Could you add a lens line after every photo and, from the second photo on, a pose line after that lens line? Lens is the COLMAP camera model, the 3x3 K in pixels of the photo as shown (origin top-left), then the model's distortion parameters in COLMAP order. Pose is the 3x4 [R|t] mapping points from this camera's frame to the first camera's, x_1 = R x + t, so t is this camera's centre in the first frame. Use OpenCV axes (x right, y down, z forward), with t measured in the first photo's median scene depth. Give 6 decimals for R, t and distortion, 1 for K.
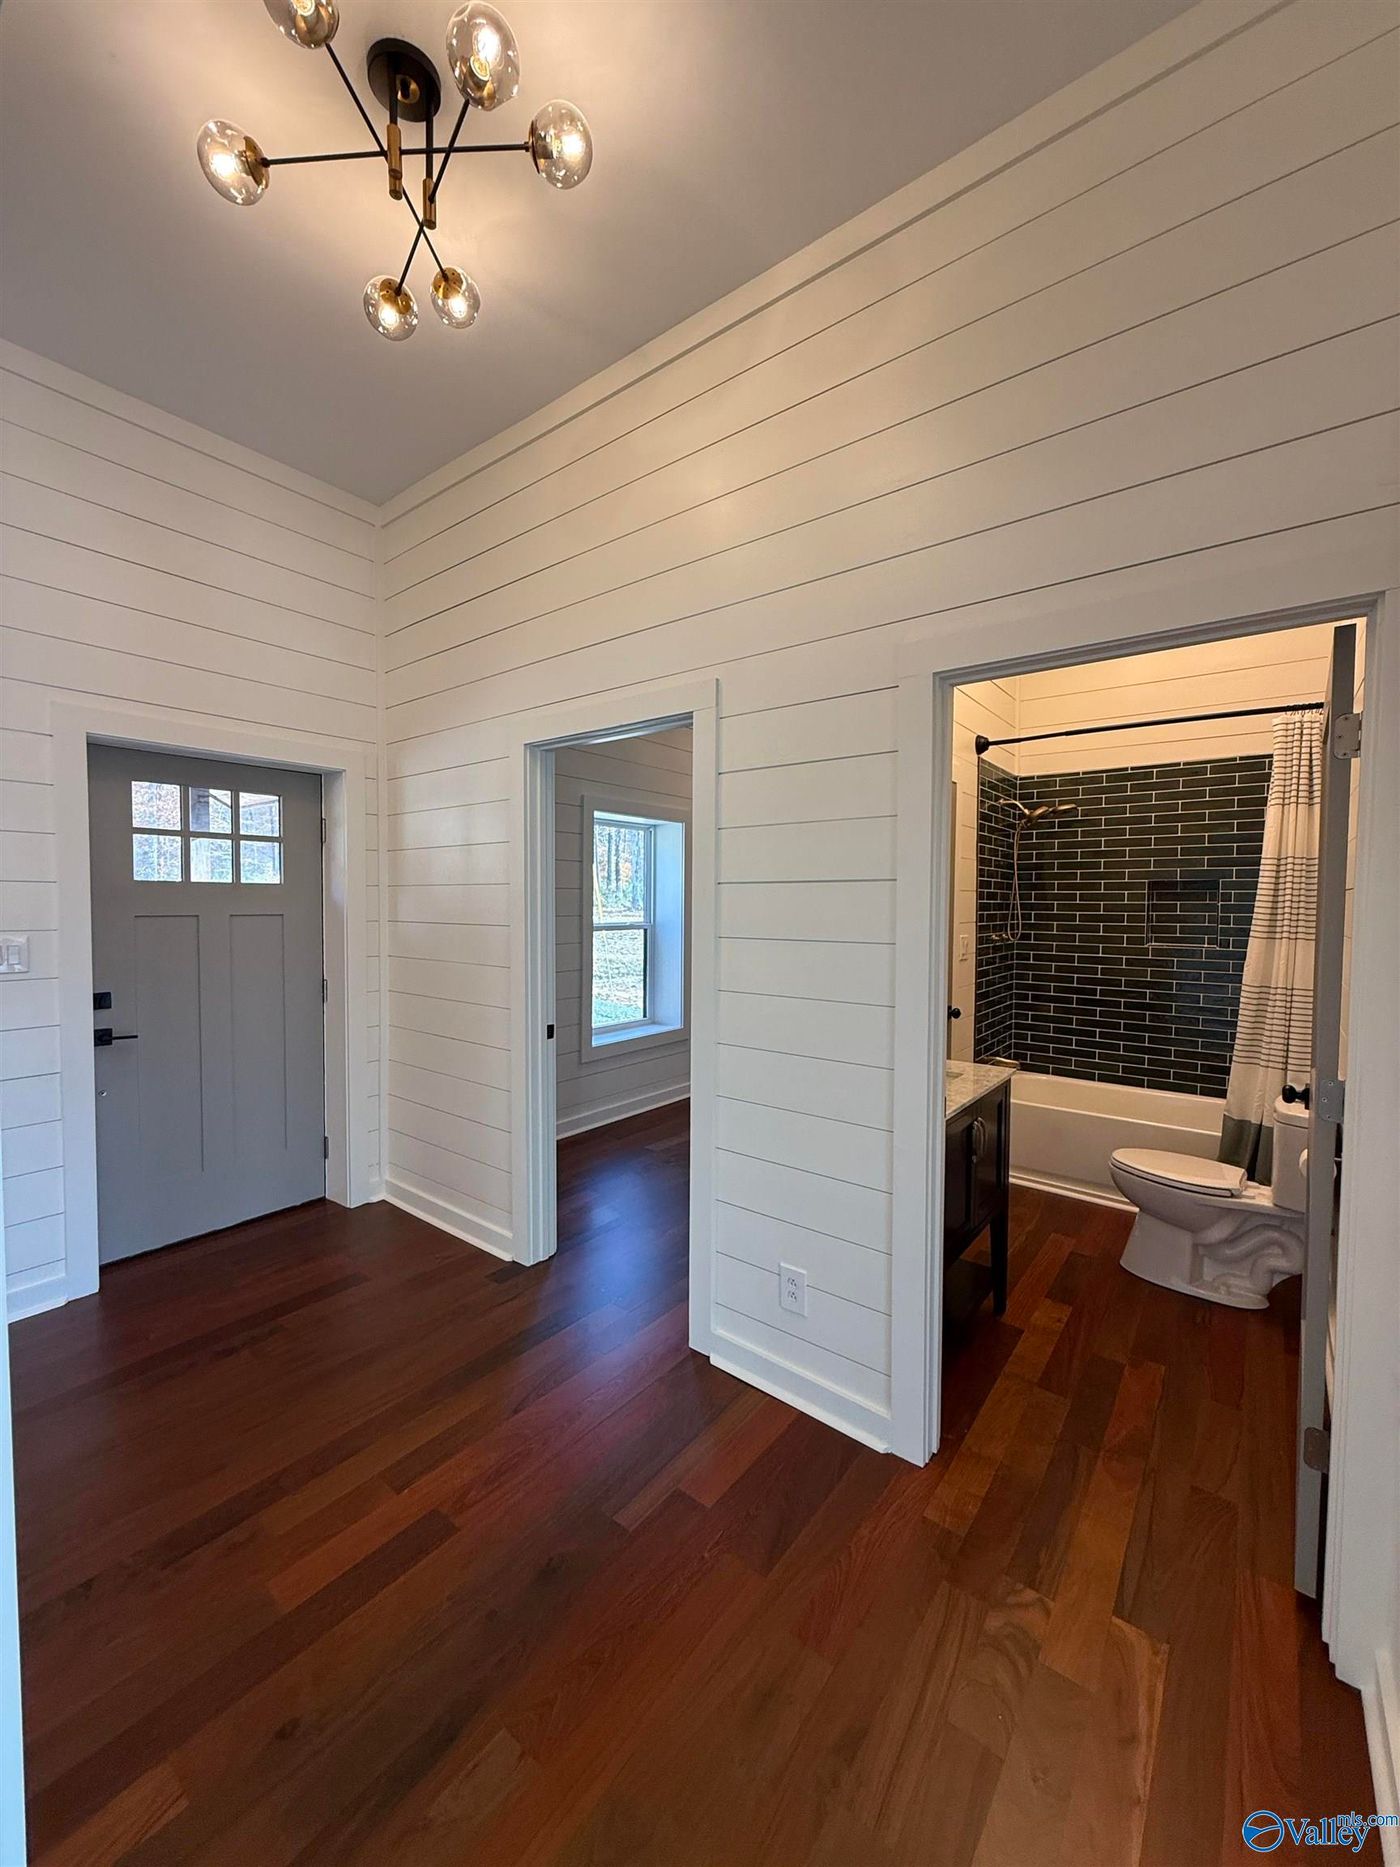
lens RADIAL K [[743.4, 0, 693.6], [0, 743.4, 937.0], [0, 0, 1]] dist [-0.000532, 0.000061]
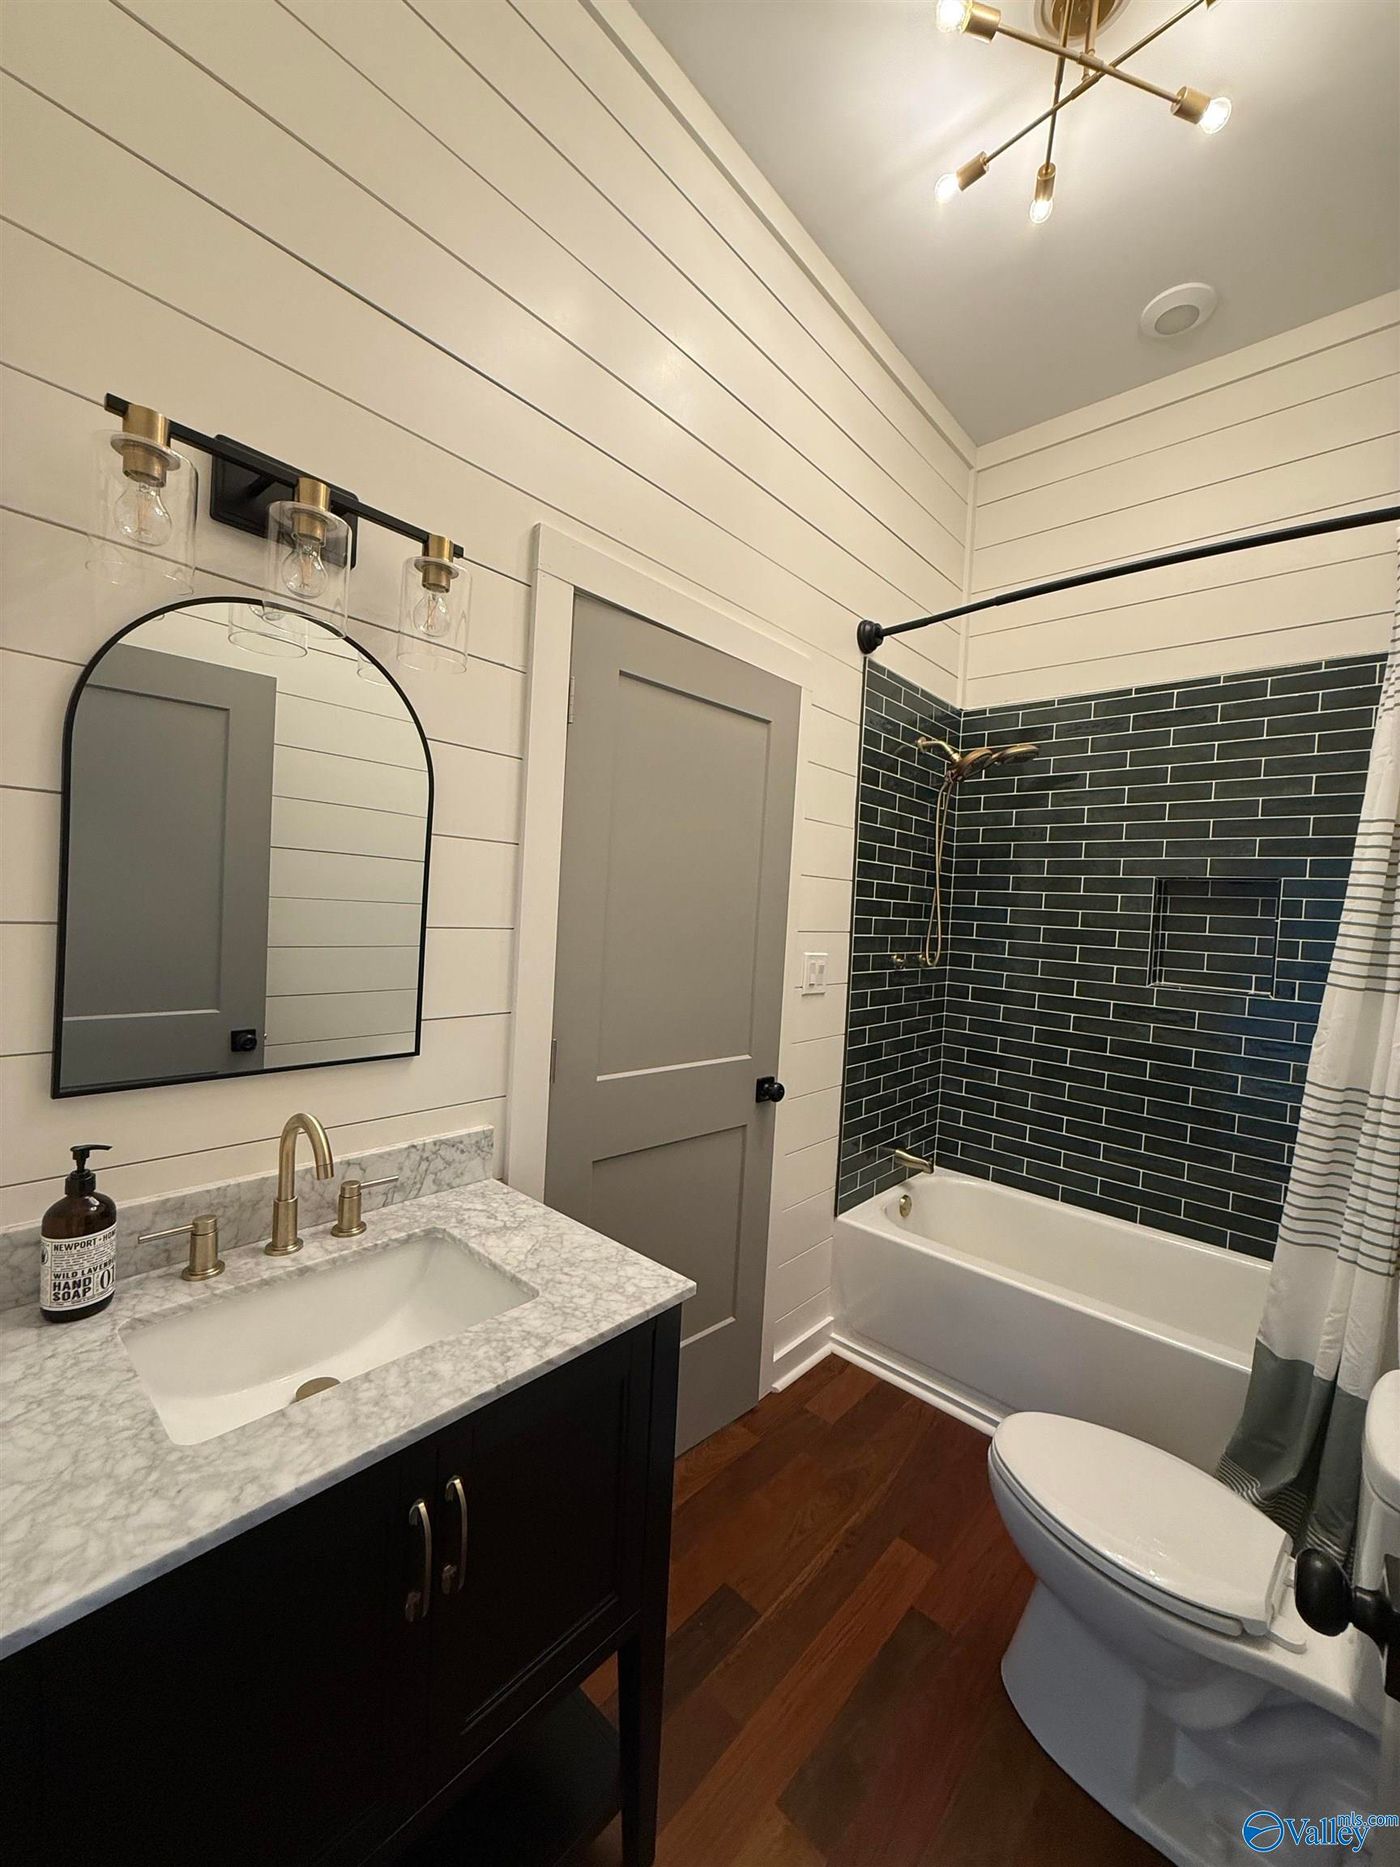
lens RADIAL K [[743.4, 0, 695.8], [0, 743.4, 936.2], [0, 0, 1]] dist [-0.000532, 0.000061]
pose [[0.995927, 0.048904, -0.075747, 0.298555], [-0.049651, 0.998735, -0.008007, -0.005437], [0.075259, 0.011735, 0.997095, 0.387989]]
